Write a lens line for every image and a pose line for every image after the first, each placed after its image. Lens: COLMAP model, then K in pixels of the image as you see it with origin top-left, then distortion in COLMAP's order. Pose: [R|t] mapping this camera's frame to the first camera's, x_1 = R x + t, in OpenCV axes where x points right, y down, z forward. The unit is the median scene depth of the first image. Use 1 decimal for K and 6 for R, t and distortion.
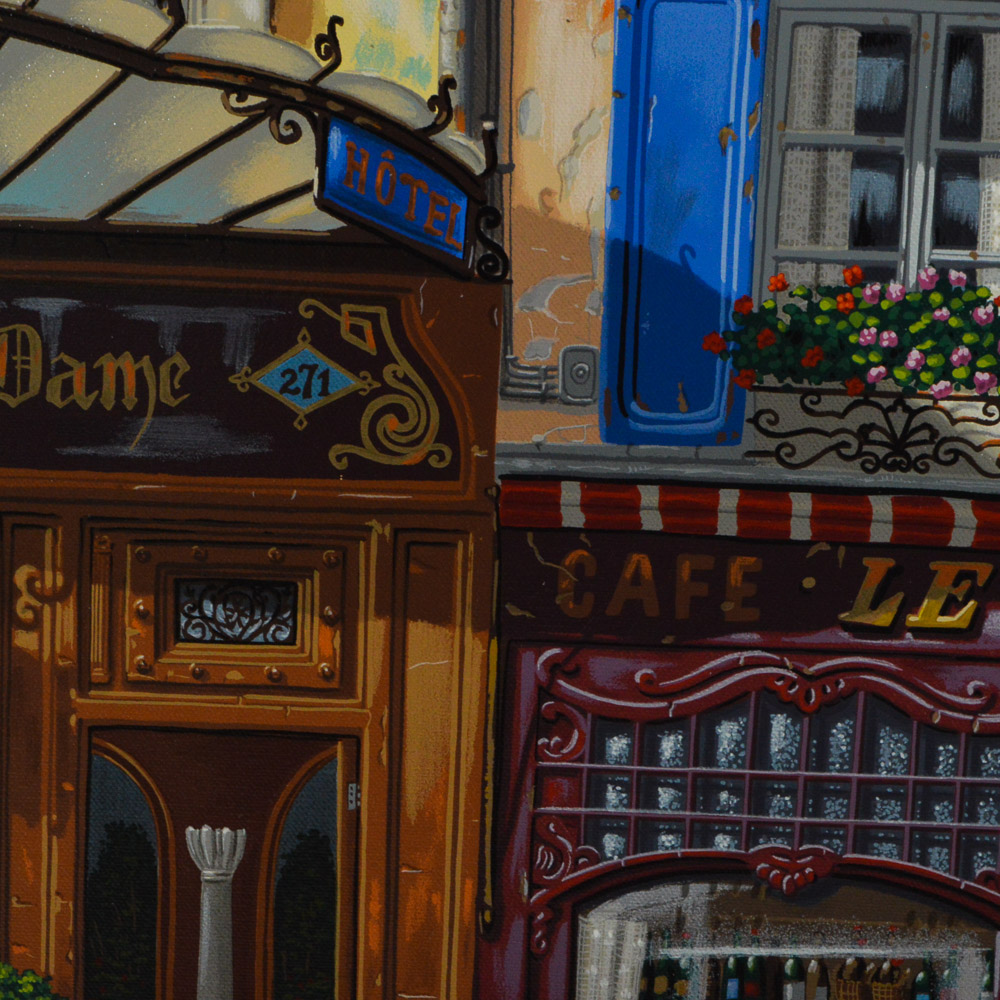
lens RADIAL K [[3161.3, 0, 500.4], [0, 3161.3, 499.7], [0, 0, 1]] dist [0.006432, 0.000000]
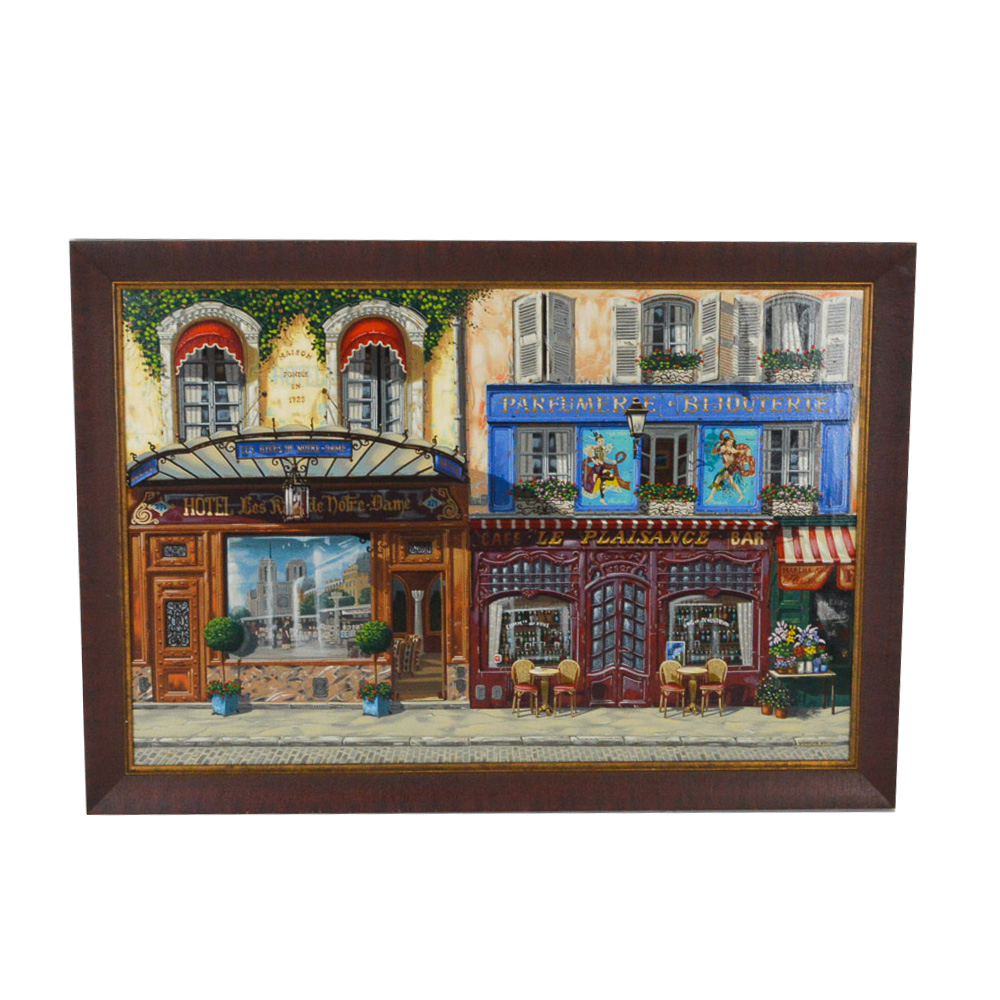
lens RADIAL K [[2242.6, 0, 500.3], [0, 2242.6, 498.8], [0, 0, 1]] dist [-0.019805, 0.000000]
pose [[0.998048, -0.048337, 0.039551, -0.094820], [0.049786, 0.998092, -0.036513, 0.096563], [-0.037711, 0.038411, 0.998550, -2.714101]]
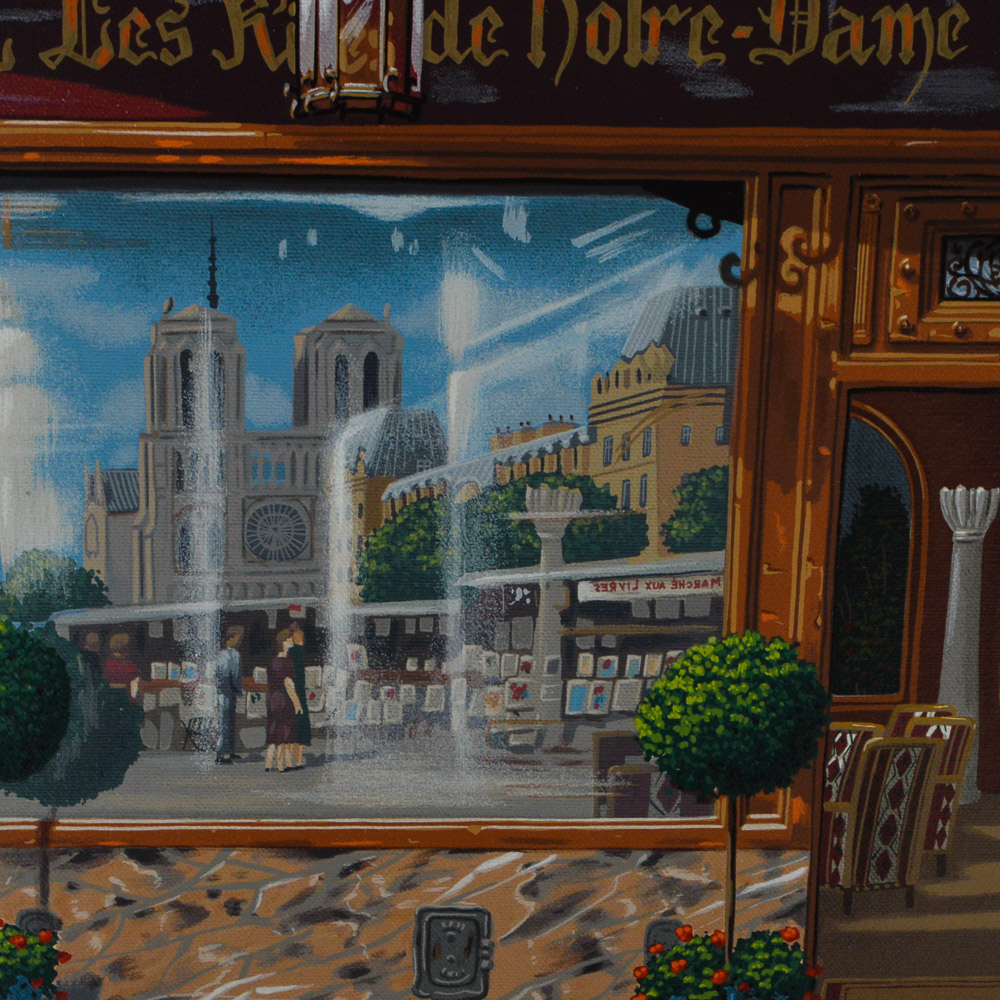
lens RADIAL K [[3161.3, 0, 498.9], [0, 3161.3, 500.0], [0, 0, 1]] dist [0.006432, 0.000000]
pose [[0.998226, -0.033598, 0.049151, -0.293791], [0.029407, 0.996063, 0.083631, 0.020465], [-0.051767, -0.082037, 0.995284, 0.016988]]
